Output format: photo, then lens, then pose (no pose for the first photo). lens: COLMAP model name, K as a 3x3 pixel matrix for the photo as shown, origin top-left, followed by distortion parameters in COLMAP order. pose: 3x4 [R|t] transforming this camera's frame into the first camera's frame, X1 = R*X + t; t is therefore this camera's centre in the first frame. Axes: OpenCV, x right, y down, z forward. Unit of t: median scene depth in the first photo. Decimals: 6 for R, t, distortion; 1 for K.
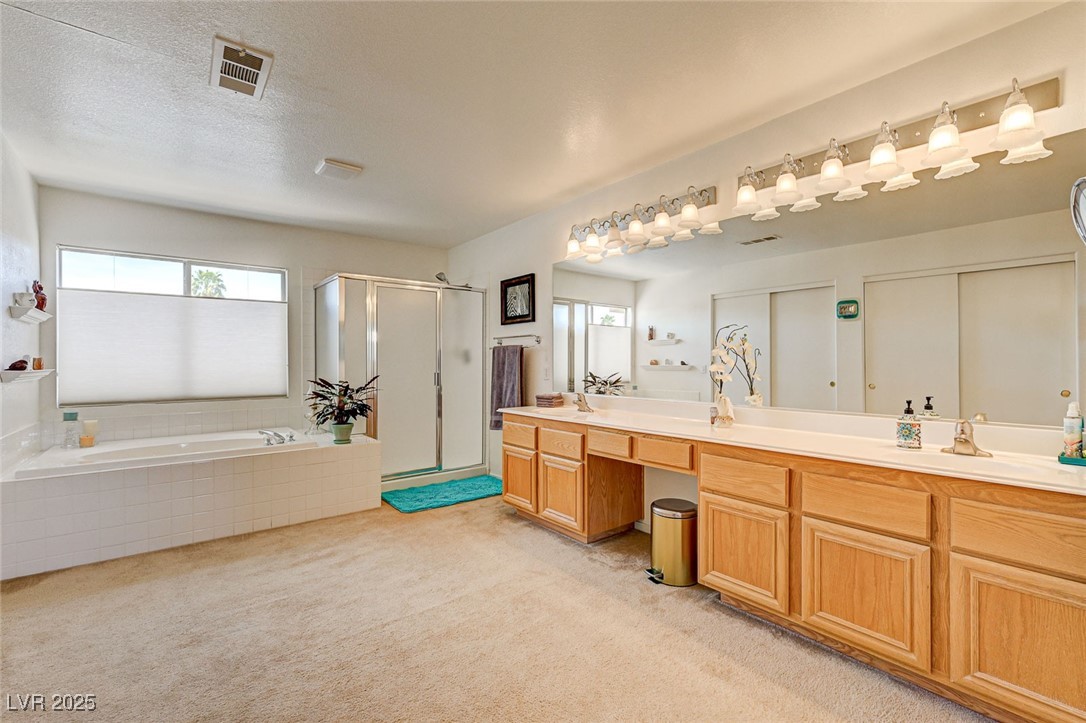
lens RADIAL K [[476.1, 0, 542.5], [0, 476.1, 364.3], [0, 0, 1]] dist [0.010690, 0.000529]
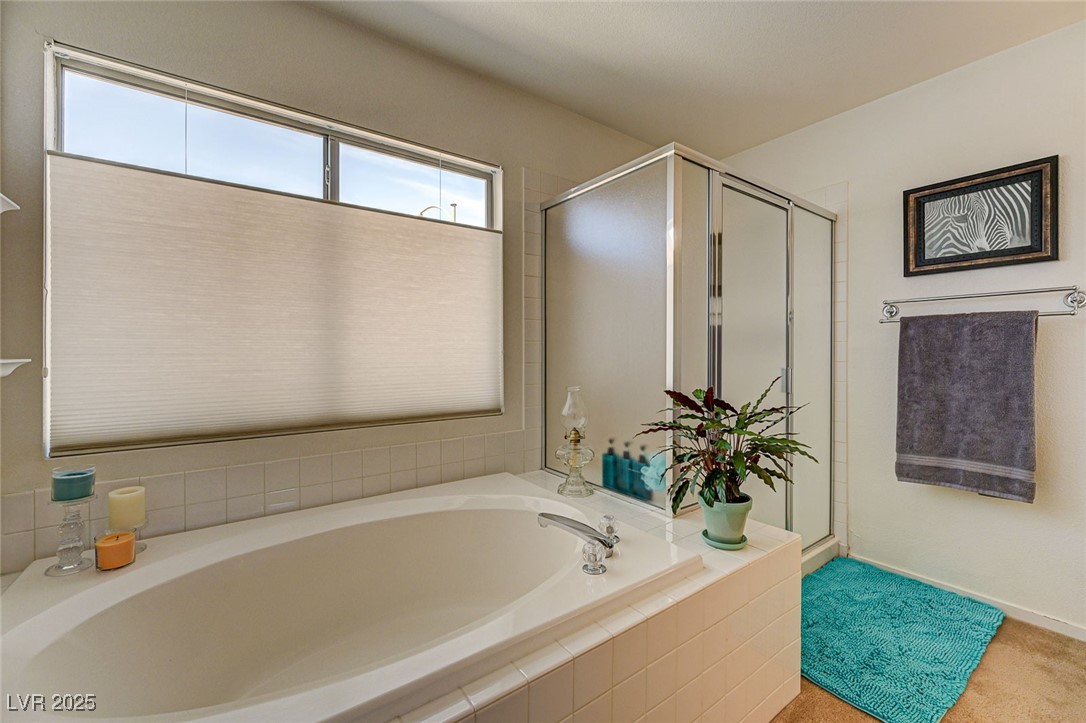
lens RADIAL K [[441.3, 0, 543.8], [0, 441.3, 352.0], [0, 0, 1]] dist [-0.001533, 0.000143]
pose [[0.999368, 0.004888, -0.035216, -0.494147], [-0.005015, 0.999981, -0.003494, 0.003078], [0.035198, 0.003668, 0.999374, 0.547479]]
